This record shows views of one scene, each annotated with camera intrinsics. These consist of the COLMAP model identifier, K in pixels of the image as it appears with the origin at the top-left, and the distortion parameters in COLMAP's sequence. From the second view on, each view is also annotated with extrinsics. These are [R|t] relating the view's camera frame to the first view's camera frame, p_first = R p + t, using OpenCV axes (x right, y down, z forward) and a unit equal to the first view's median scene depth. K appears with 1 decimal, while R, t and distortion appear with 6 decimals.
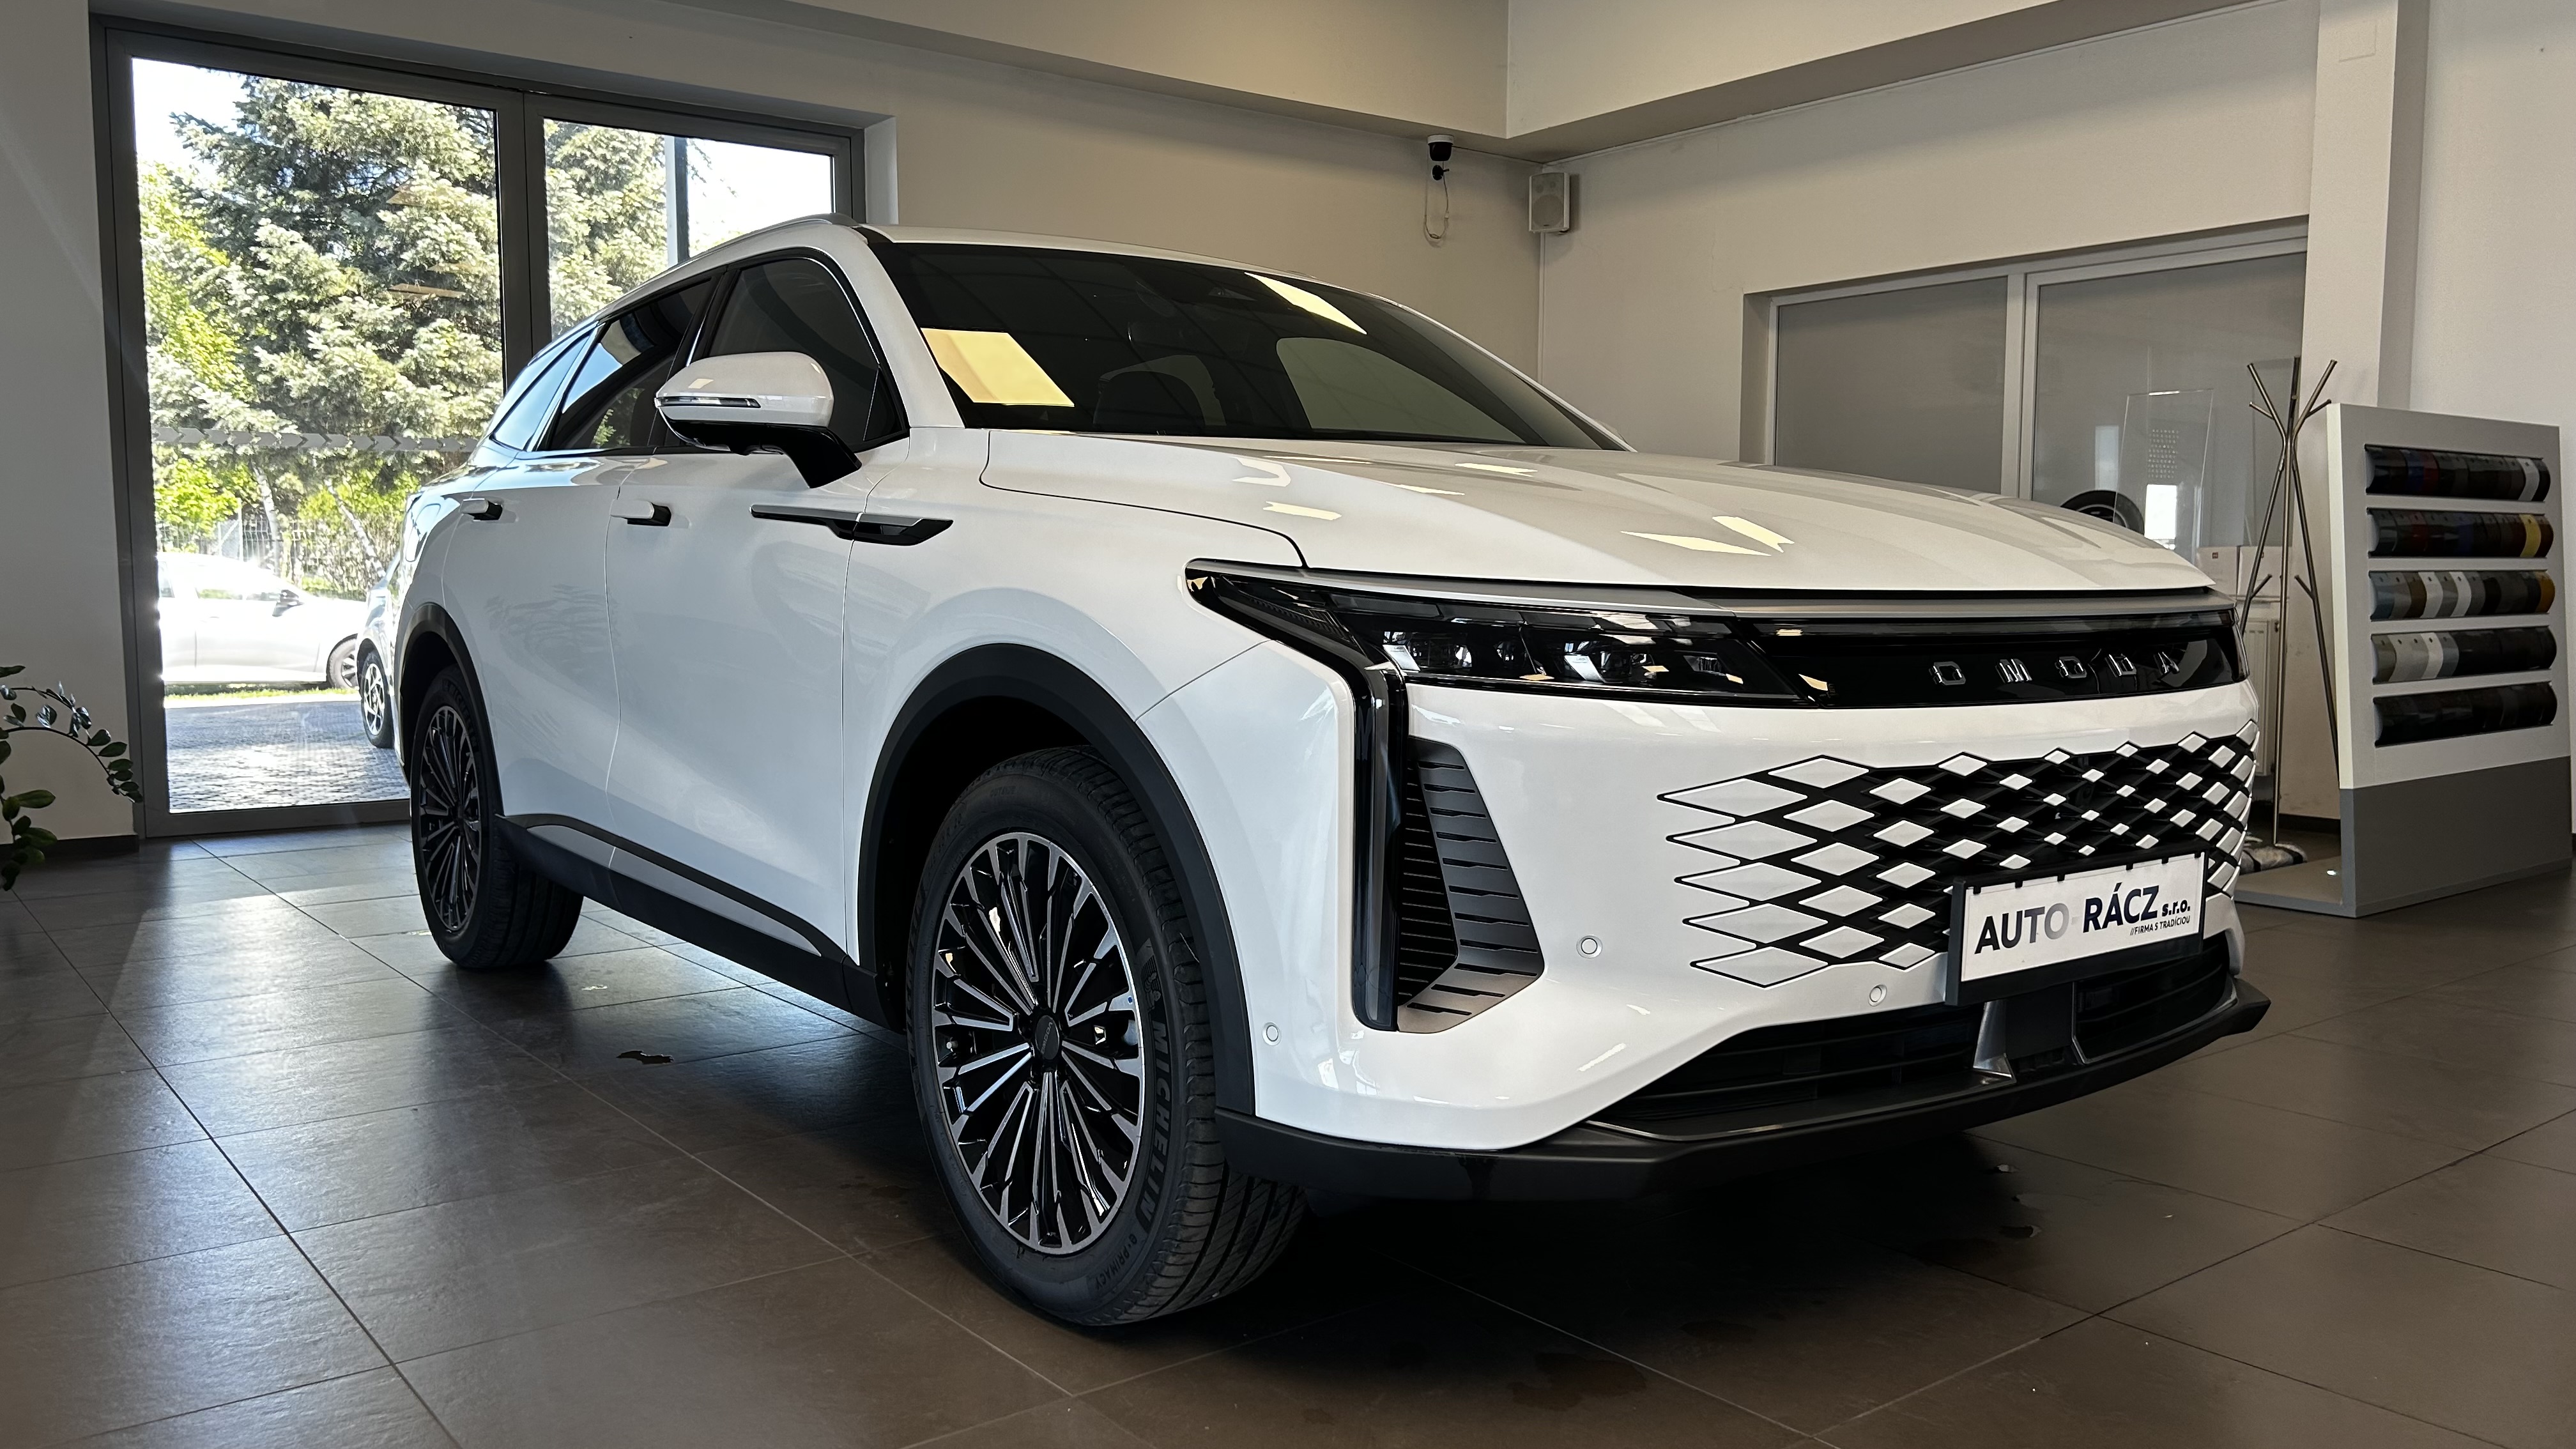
lens RADIAL K [[1946.5, 0, 1297.9], [0, 1946.5, 735.9], [0, 0, 1]] dist [0.083896, -0.156159]
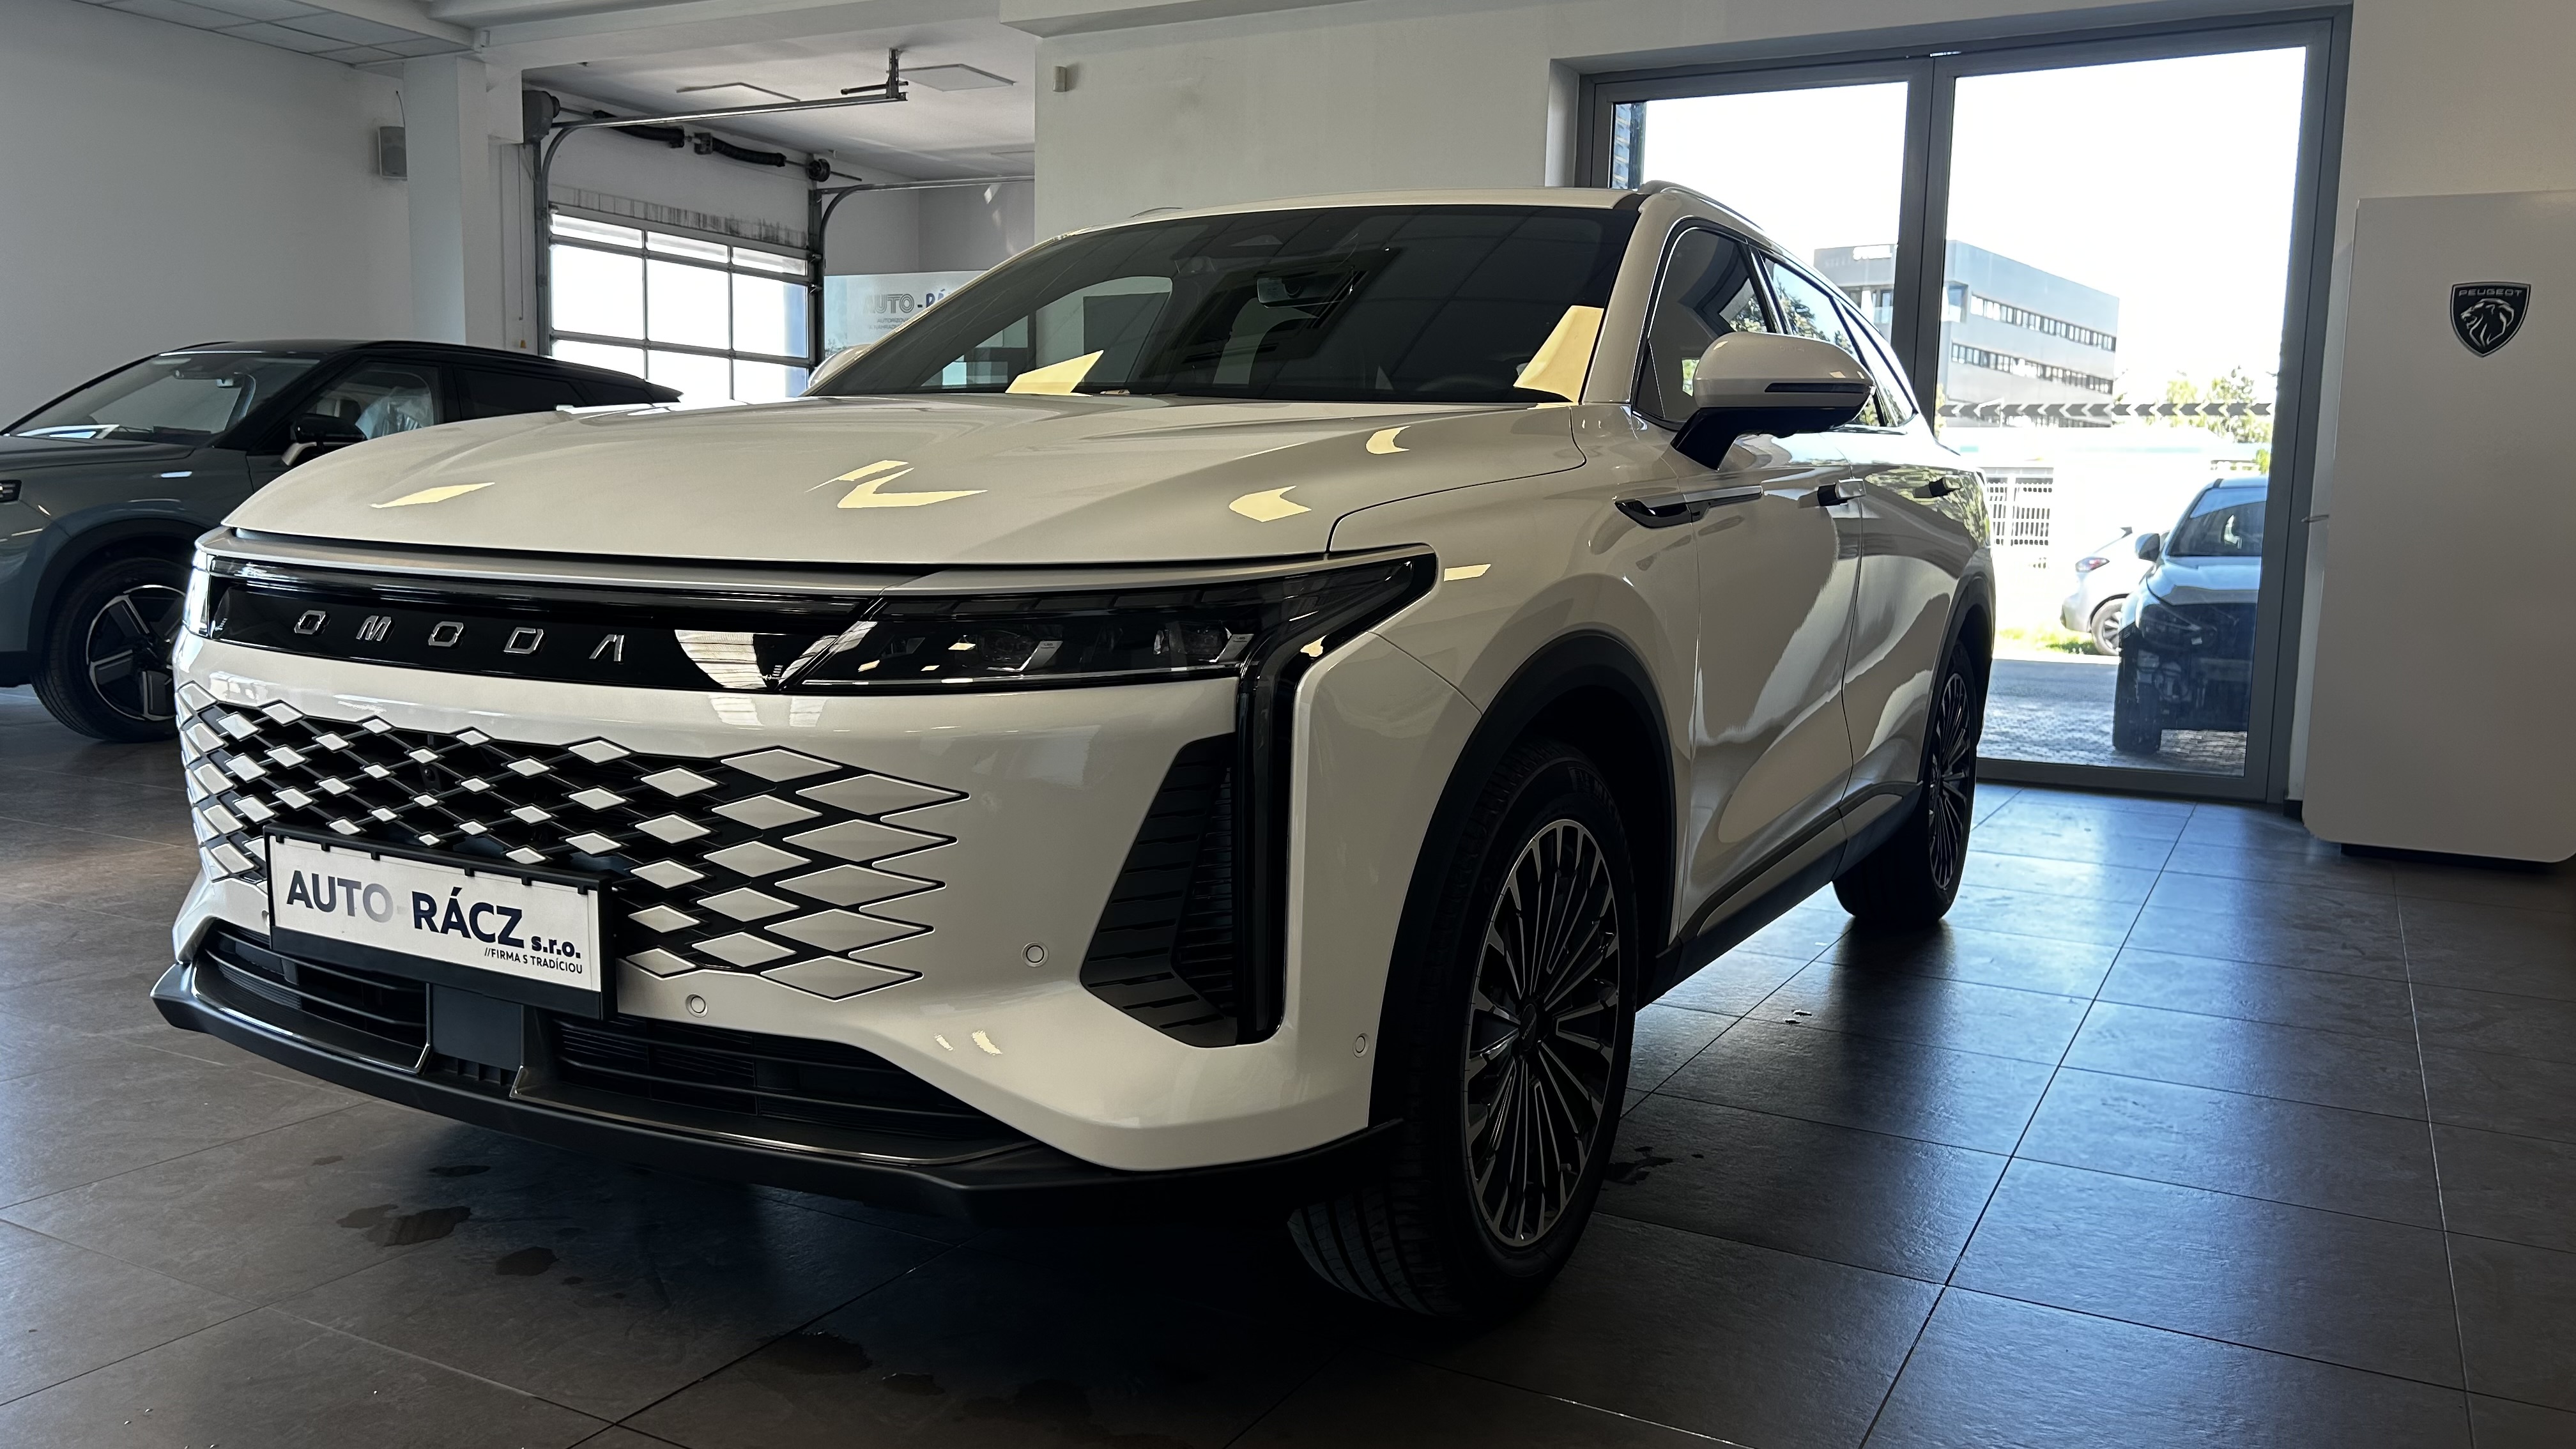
lens RADIAL K [[1946.5, 0, 1297.9], [0, 1946.5, 735.9], [0, 0, 1]] dist [0.083896, -0.156159]
pose [[0.399047, 0.116826, -0.909458, 1.395097], [-0.103574, 0.991245, 0.081887, -0.104504], [0.911062, 0.061520, 0.407653, 1.015032]]
